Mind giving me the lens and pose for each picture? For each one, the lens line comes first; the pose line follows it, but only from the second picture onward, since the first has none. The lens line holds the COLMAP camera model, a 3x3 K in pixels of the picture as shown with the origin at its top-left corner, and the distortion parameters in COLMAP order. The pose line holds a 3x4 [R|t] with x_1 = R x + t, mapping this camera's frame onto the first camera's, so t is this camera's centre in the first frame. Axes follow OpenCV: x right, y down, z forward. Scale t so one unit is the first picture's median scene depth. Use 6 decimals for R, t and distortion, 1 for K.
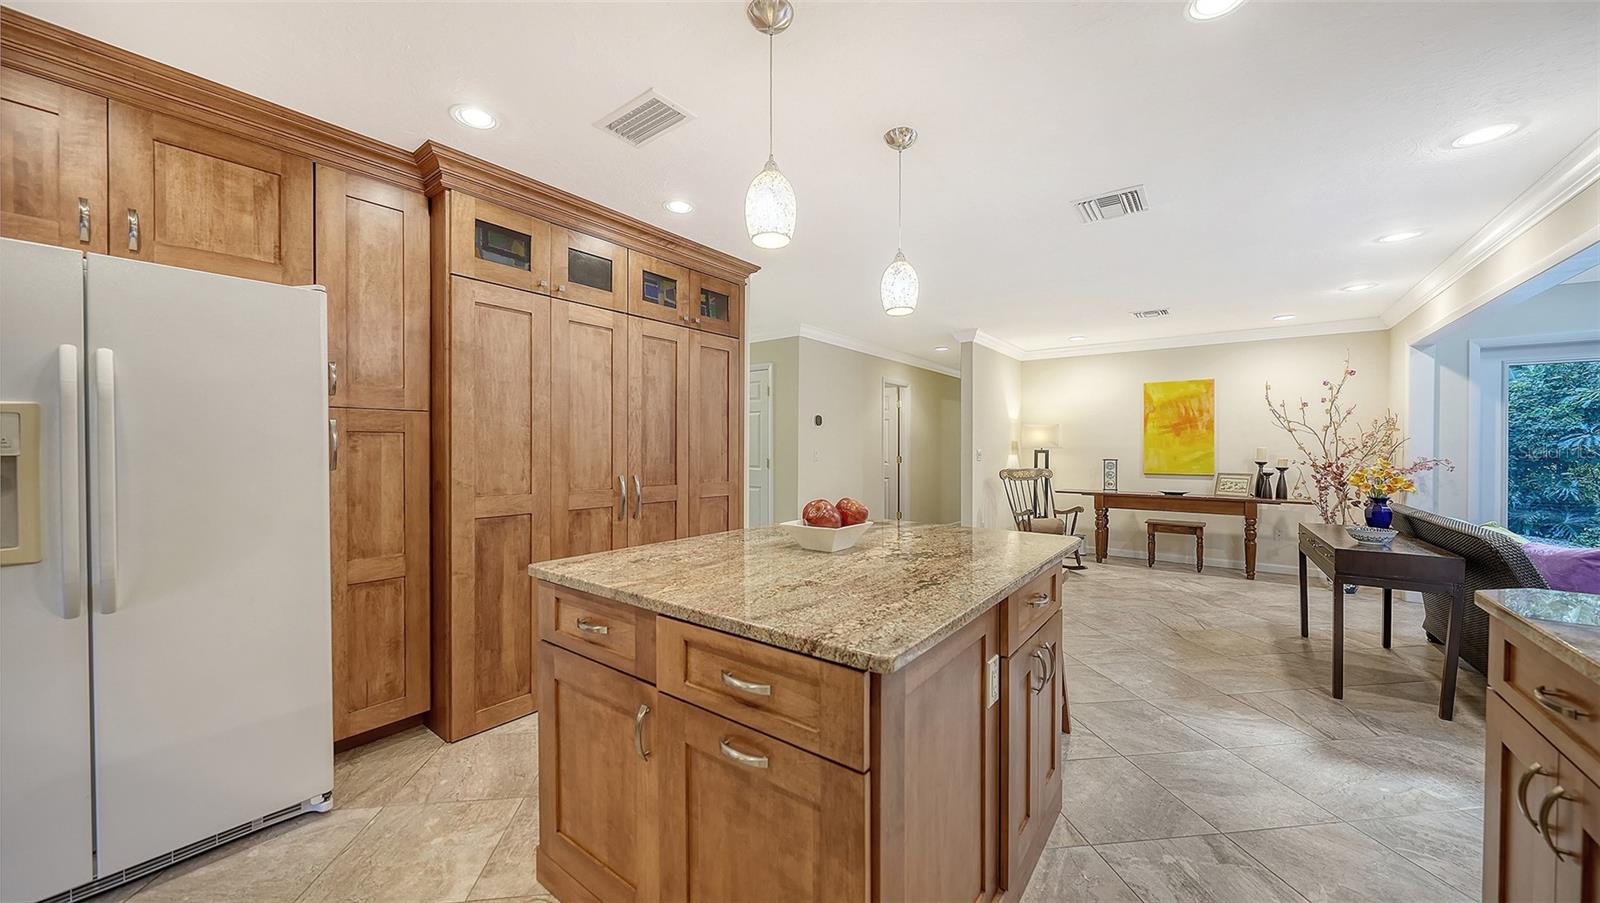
lens RADIAL K [[552.9, 0, 797.7], [0, 552.9, 450.0], [0, 0, 1]] dist [-0.001709, -0.000170]
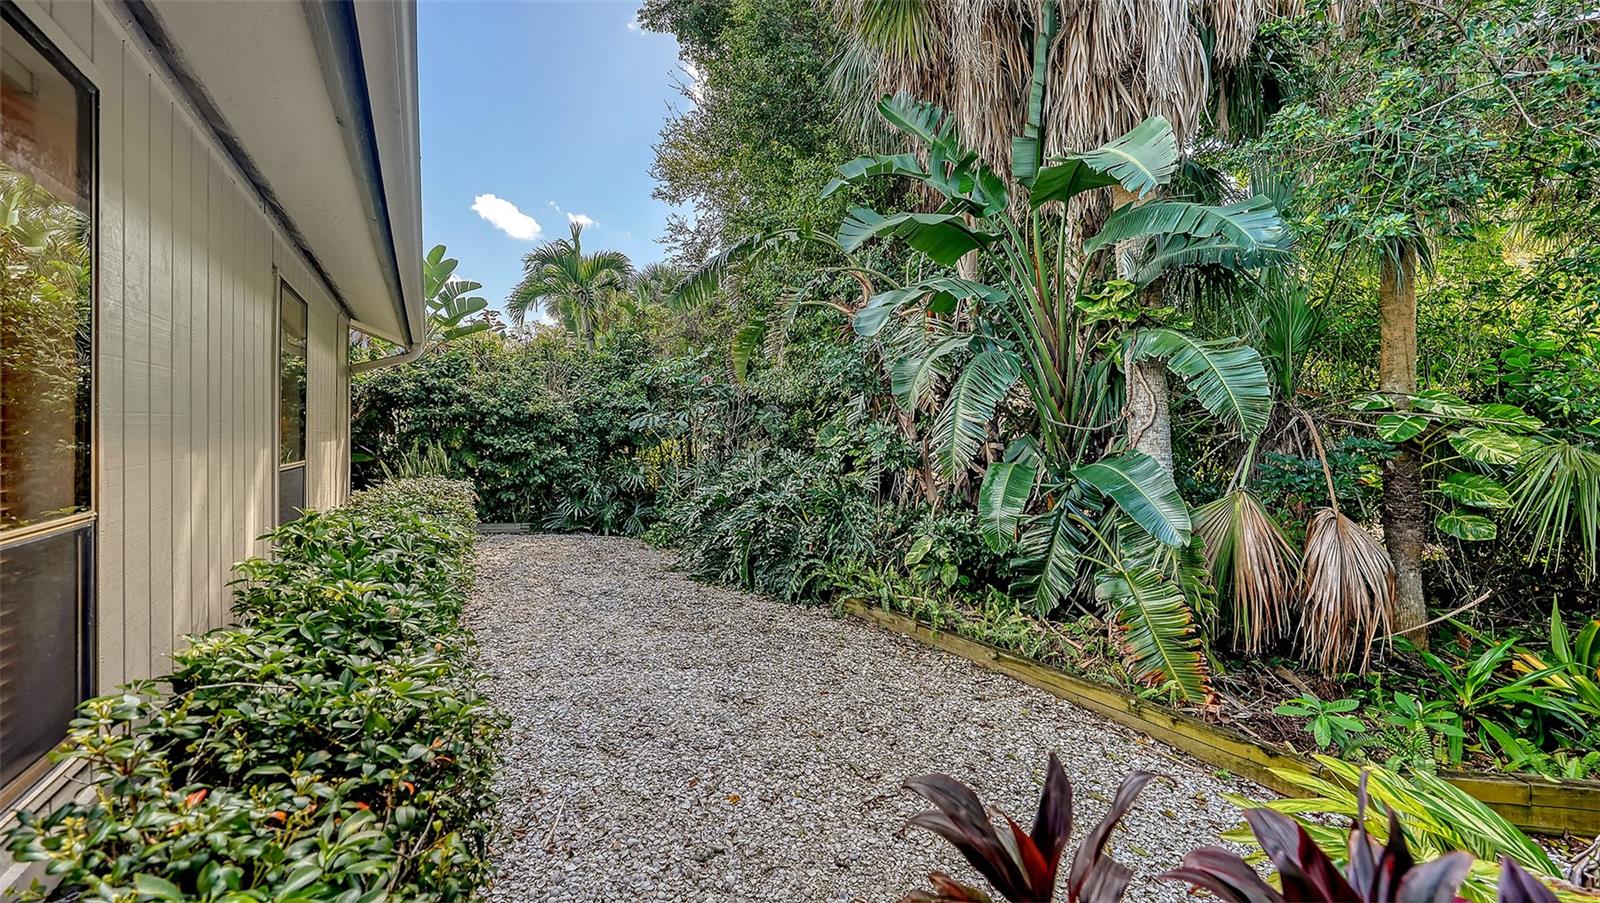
lens RADIAL K [[595.6, 0, 797.2], [0, 595.6, 447.8], [0, 0, 1]] dist [-0.000611, -0.000046]
pose [[0.345469, -0.022534, 0.938159, 1.300908], [0.000894, 0.999719, 0.023683, 0.010543], [-0.938430, -0.007343, 0.345392, 0.940349]]
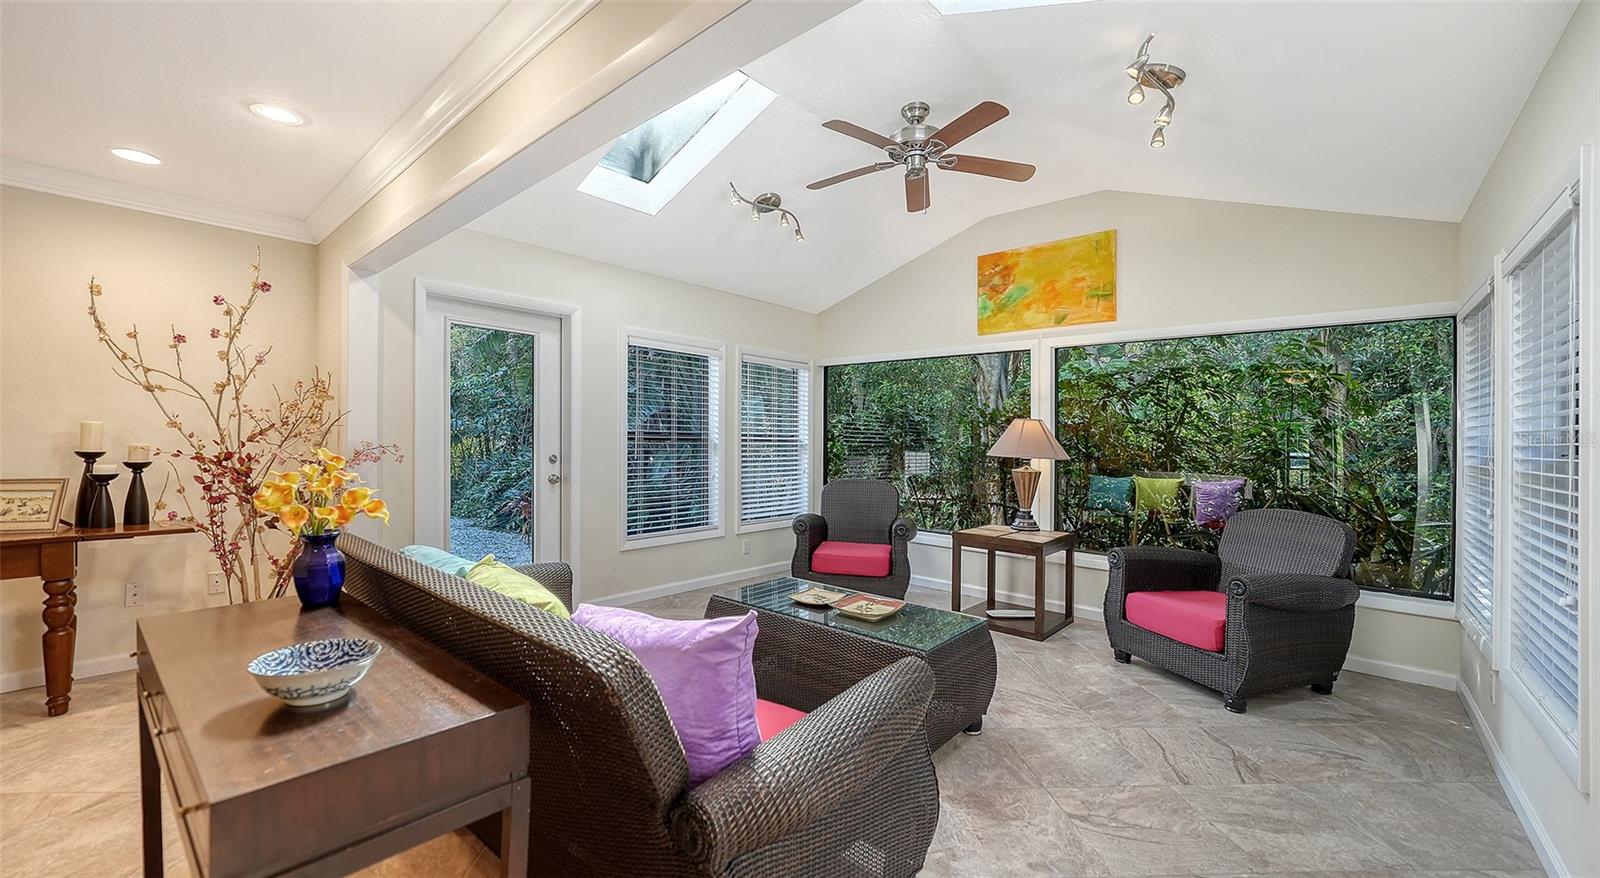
lens RADIAL K [[621.0, 0, 802.0], [0, 621.0, 447.9], [0, 0, 1]] dist [-0.012811, 0.000082]
pose [[0.067150, -0.019044, 0.997561, 0.370755], [-0.011868, 0.999732, 0.019884, 0.000120], [-0.997672, -0.013175, 0.066906, 0.367448]]
